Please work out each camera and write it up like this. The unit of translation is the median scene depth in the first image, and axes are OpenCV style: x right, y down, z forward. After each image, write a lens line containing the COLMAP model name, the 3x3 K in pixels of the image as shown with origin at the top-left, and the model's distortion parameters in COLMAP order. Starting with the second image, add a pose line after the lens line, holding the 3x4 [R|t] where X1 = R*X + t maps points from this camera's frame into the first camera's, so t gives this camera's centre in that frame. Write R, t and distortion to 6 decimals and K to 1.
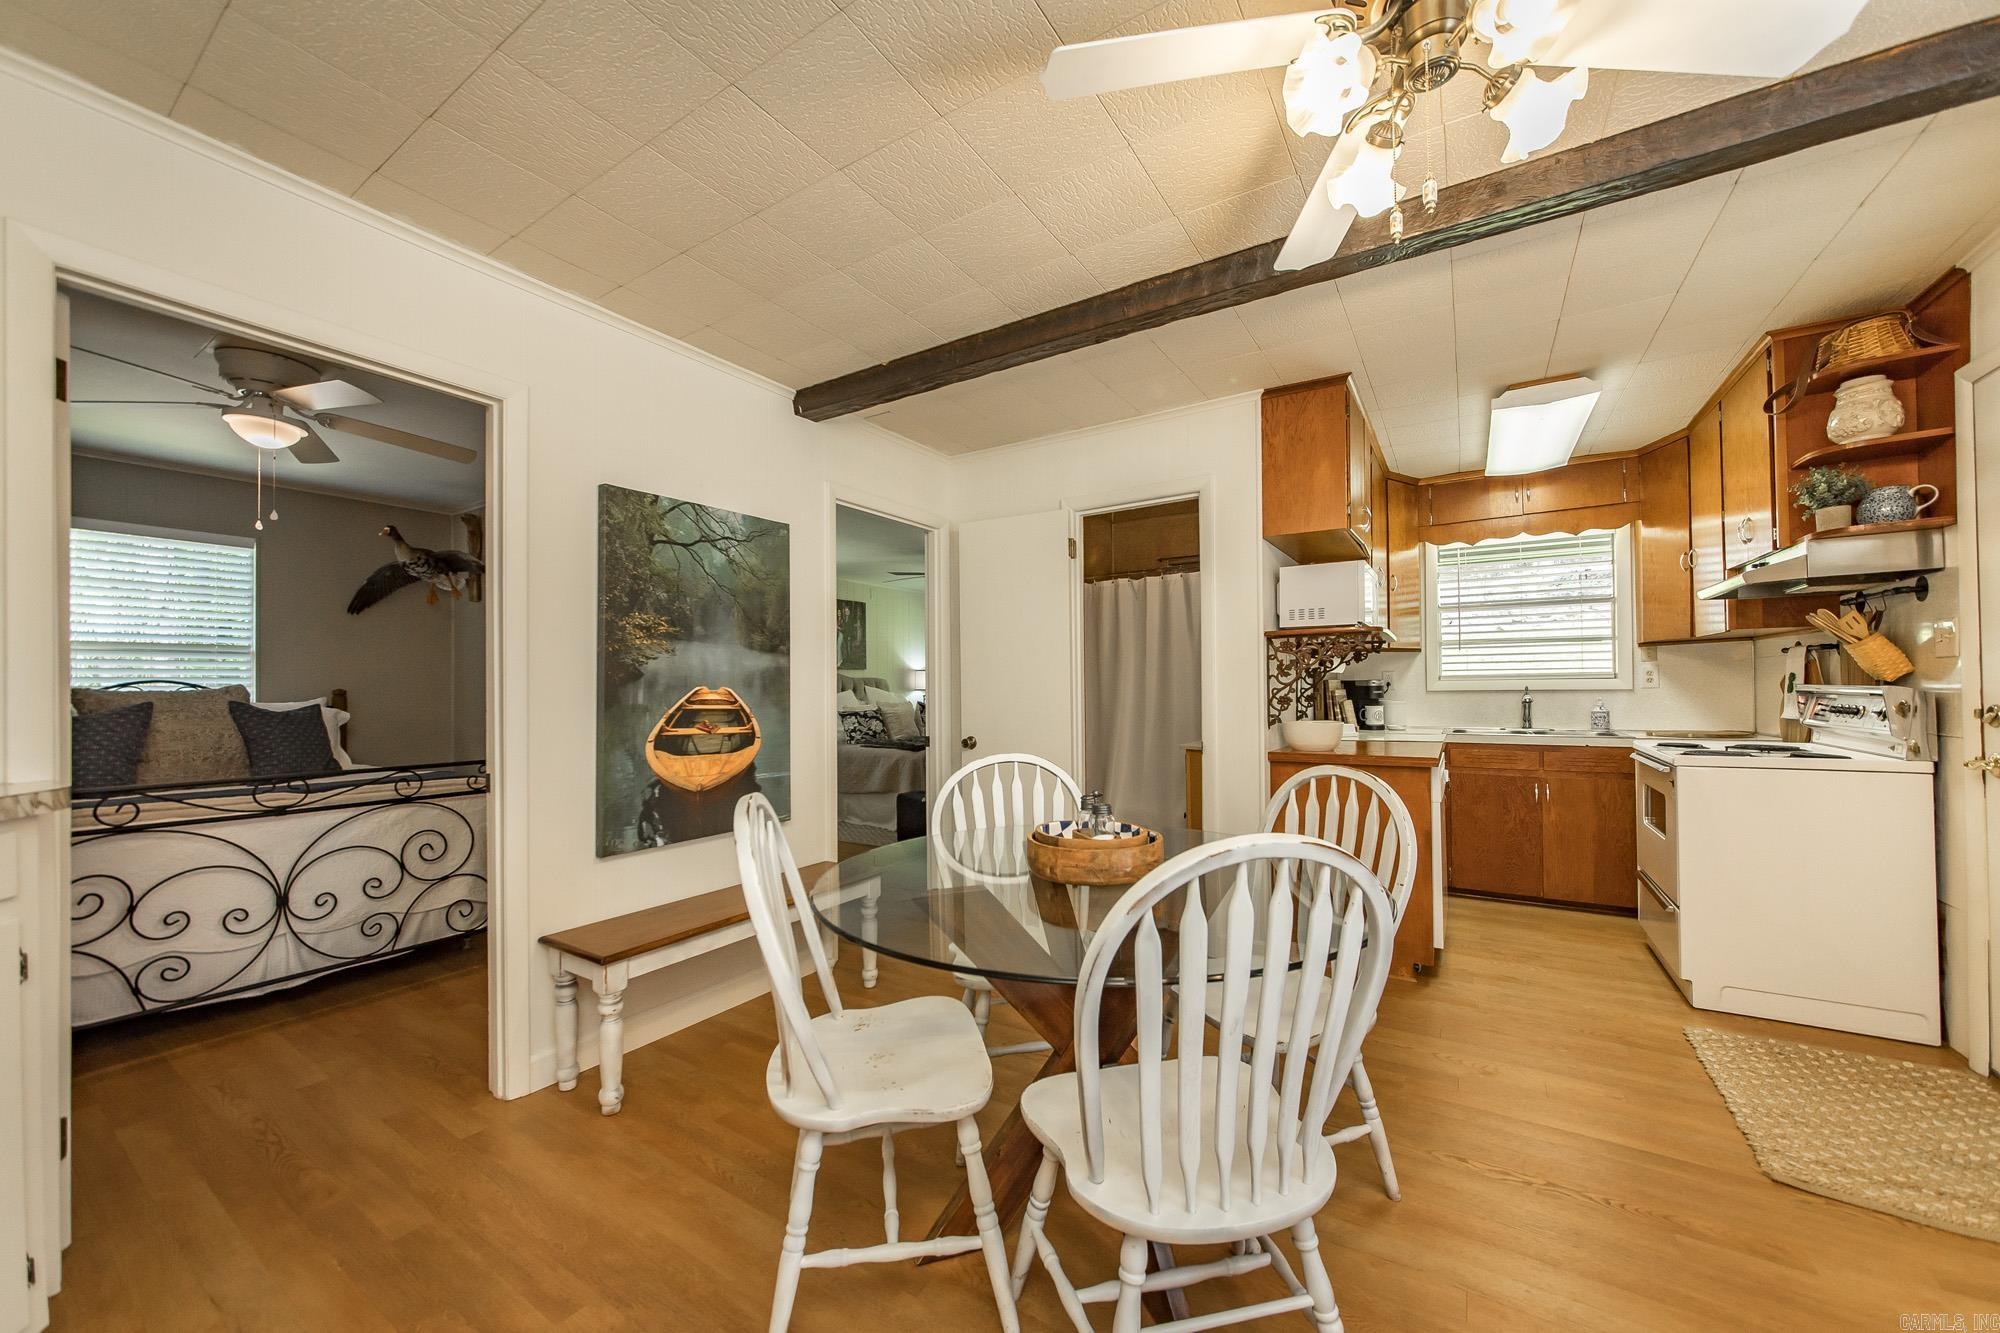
lens RADIAL K [[756.4, 0, 994.6], [0, 756.4, 680.6], [0, 0, 1]] dist [-0.001653, -0.000040]
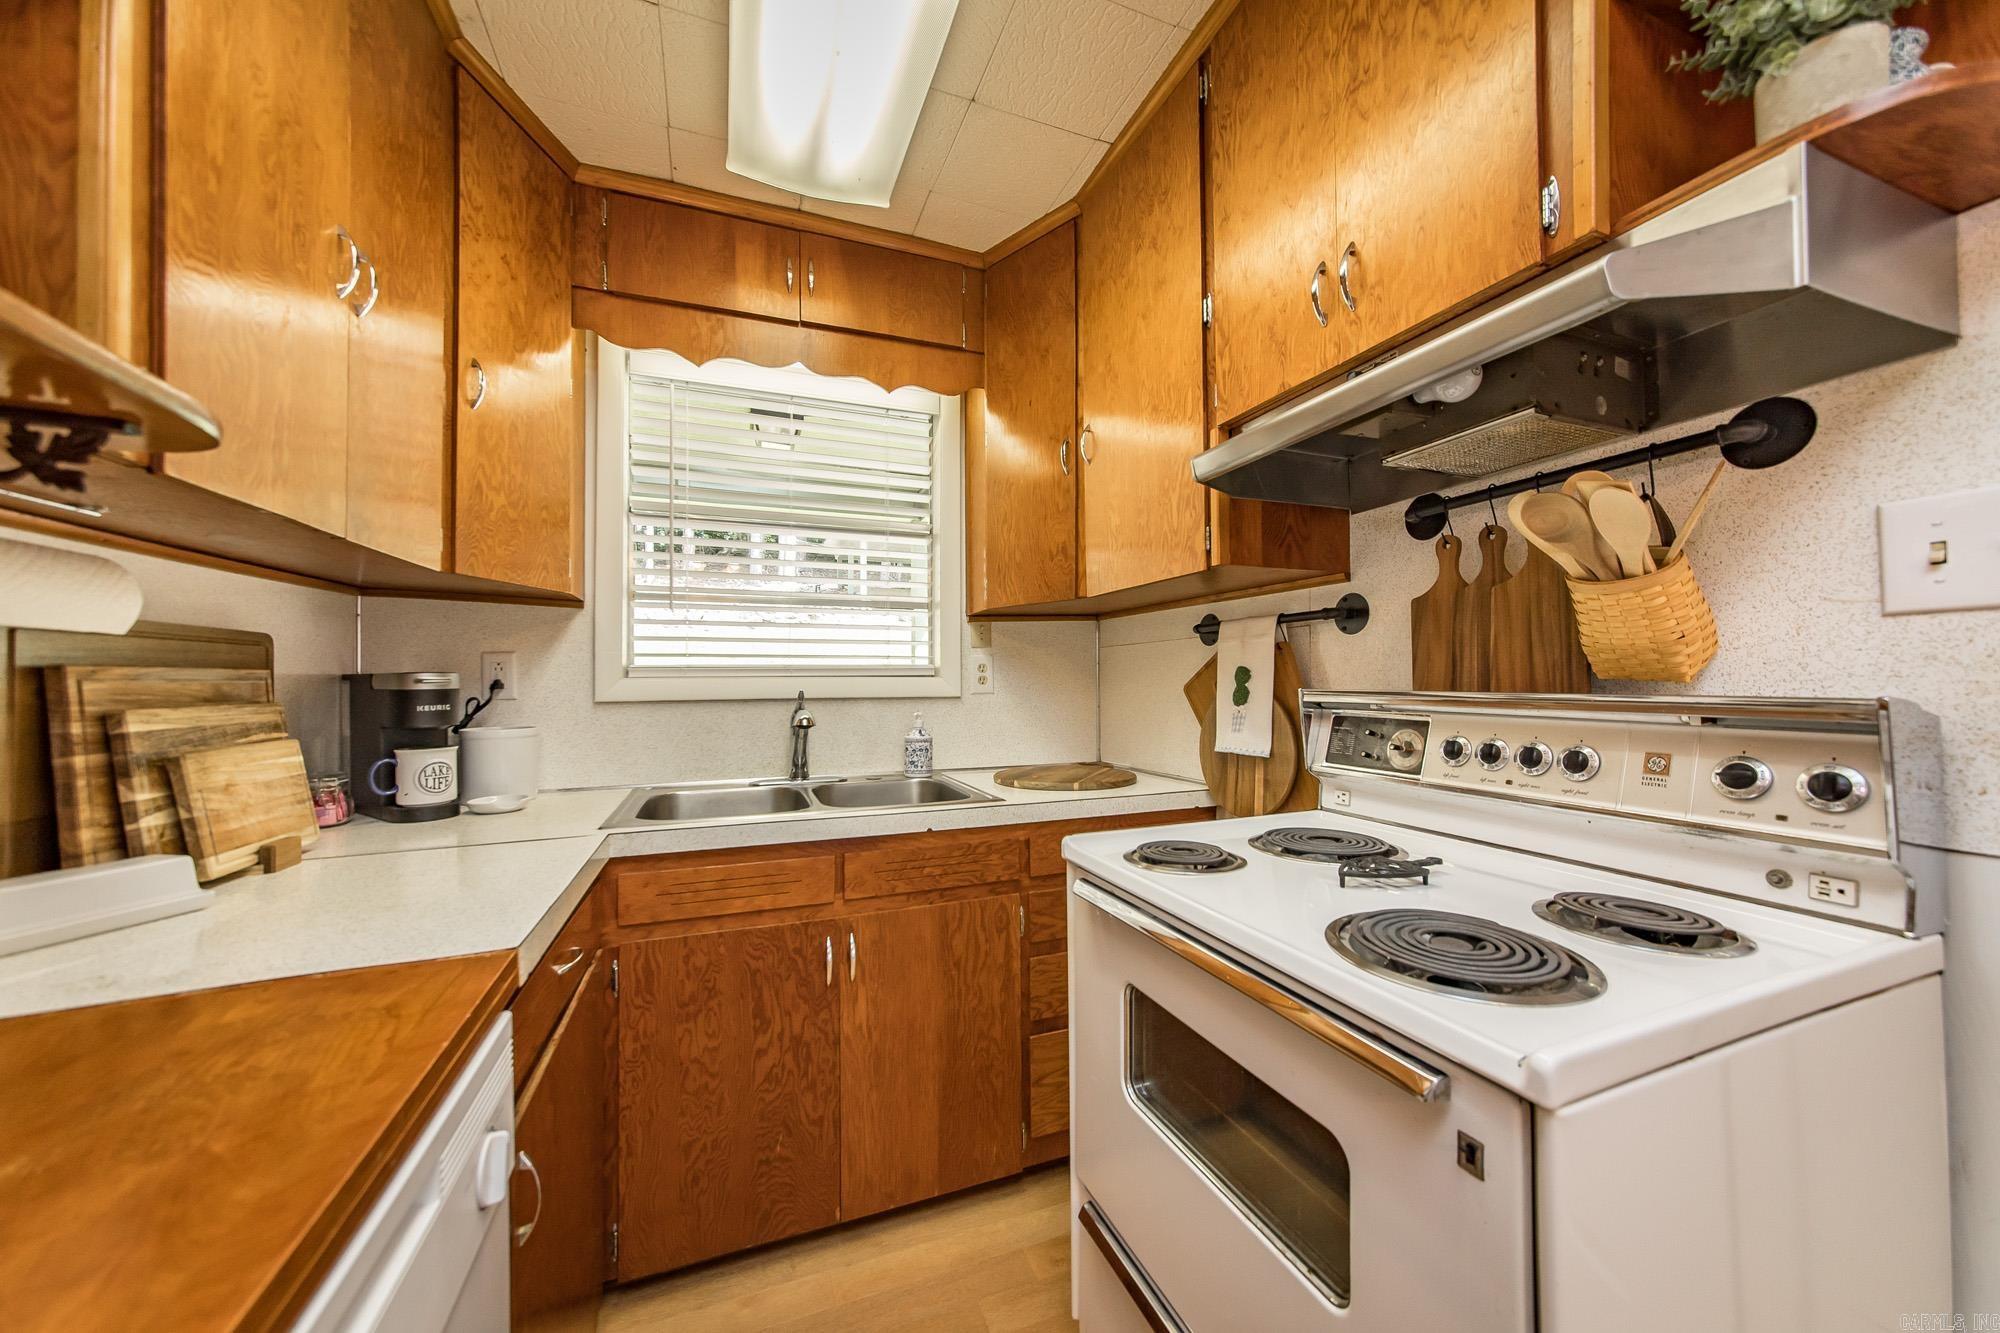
lens RADIAL K [[702.8, 0, 1000.0], [0, 702.8, 671.7], [0, 0, 1]] dist [-0.000445, 0.000214]
pose [[0.594770, 0.019127, 0.803668, 0.588849], [-0.008161, 0.999809, -0.017755, 0.003366], [-0.803854, 0.004001, 0.594813, 0.884451]]
